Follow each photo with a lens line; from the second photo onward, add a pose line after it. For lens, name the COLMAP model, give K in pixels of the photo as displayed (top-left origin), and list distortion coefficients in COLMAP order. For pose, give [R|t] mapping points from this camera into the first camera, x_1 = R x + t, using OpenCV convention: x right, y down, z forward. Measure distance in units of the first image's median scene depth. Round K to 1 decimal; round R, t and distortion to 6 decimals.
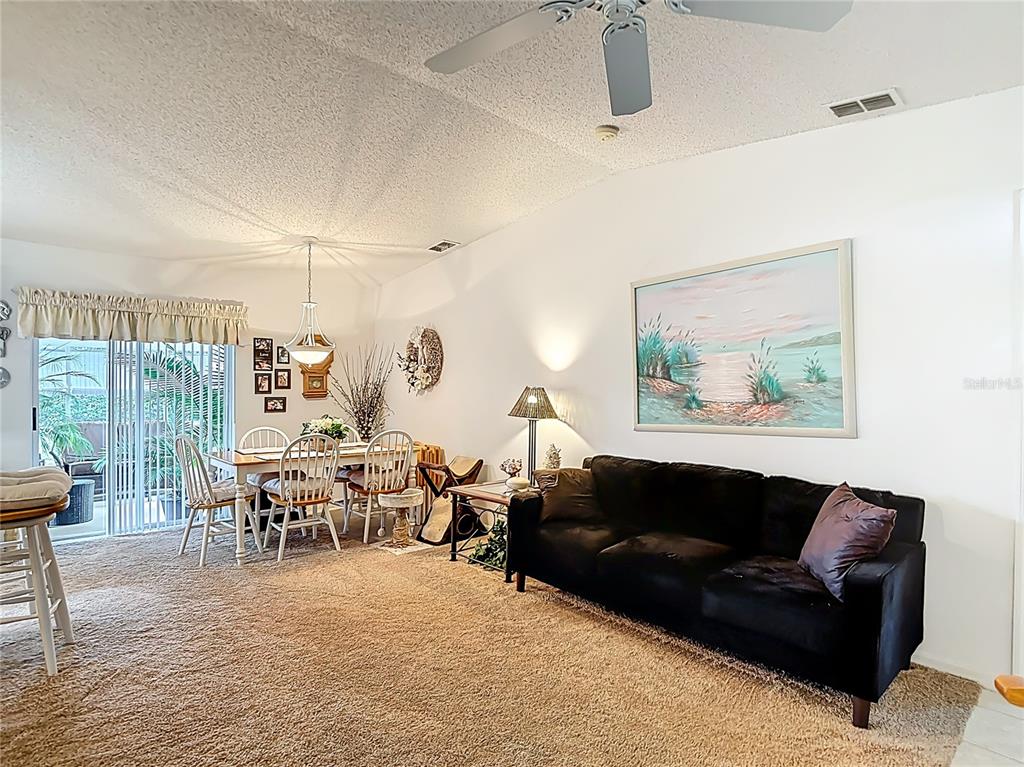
lens RADIAL K [[546.8, 0, 518.3], [0, 546.8, 387.7], [0, 0, 1]] dist [-0.013397, -0.005348]
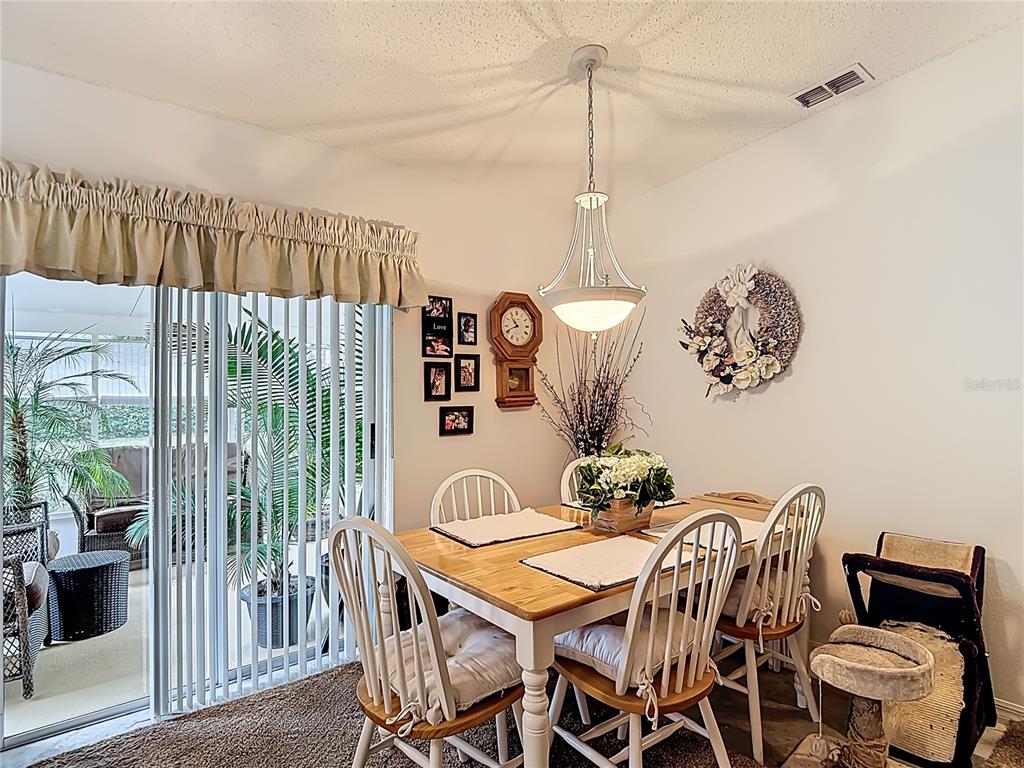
lens RADIAL K [[546.8, 0, 522.9], [0, 546.8, 385.4], [0, 0, 1]] dist [-0.013397, -0.005348]
pose [[0.998874, -0.011699, -0.045972, -0.362513], [0.010988, 0.999817, -0.015691, 0.005609], [0.046147, 0.015168, 0.998820, 0.474070]]
